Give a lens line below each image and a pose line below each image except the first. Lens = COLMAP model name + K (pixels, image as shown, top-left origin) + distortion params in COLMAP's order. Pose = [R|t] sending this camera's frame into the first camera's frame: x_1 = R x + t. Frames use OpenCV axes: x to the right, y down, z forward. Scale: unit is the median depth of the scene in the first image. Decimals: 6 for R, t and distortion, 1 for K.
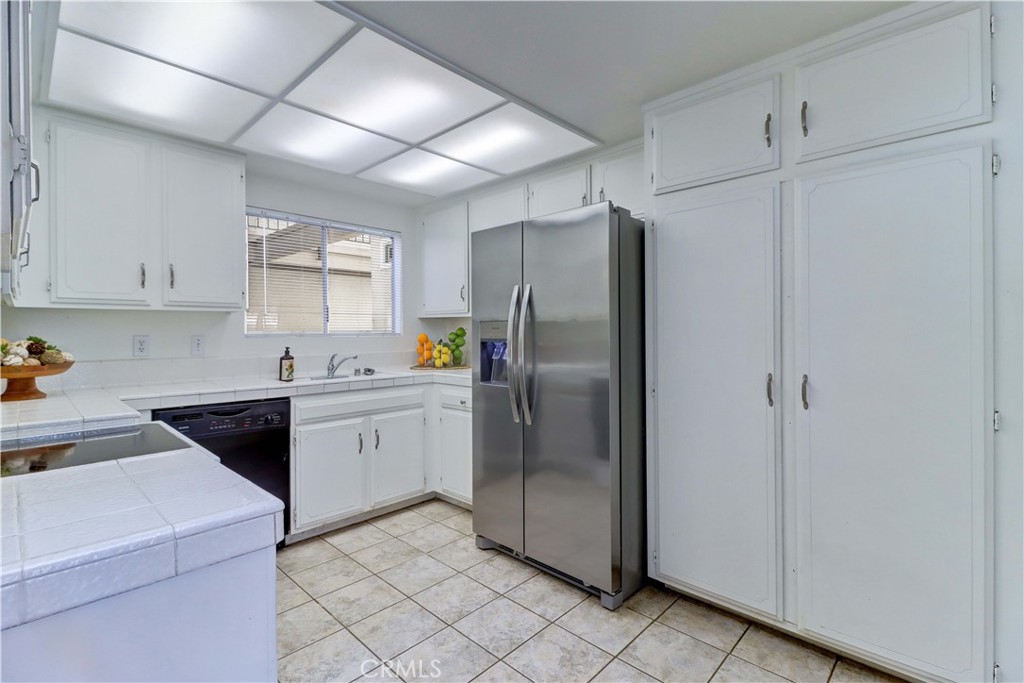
lens RADIAL K [[474.5, 0, 514.1], [0, 474.5, 330.7], [0, 0, 1]] dist [0.001731, 0.000050]
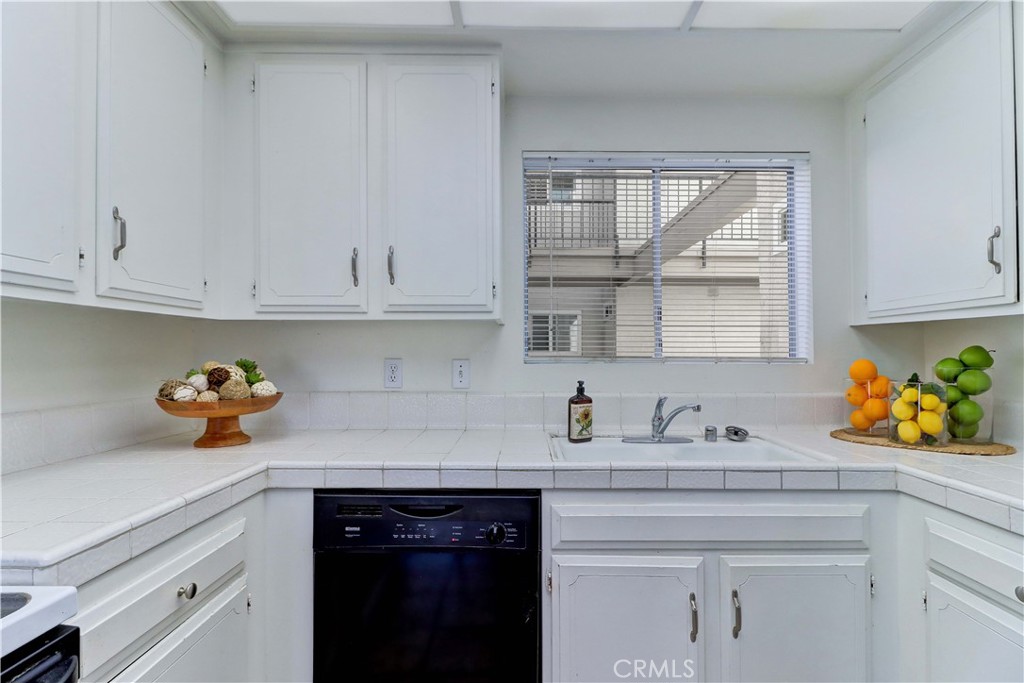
lens RADIAL K [[478.8, 0, 534.7], [0, 478.8, 343.5], [0, 0, 1]] dist [0.000538, -0.000559]
pose [[0.710838, -0.005448, -0.703334, -0.108449], [-0.003177, 0.999935, -0.010957, -0.003636], [0.703348, 0.010023, 0.710775, 0.528557]]
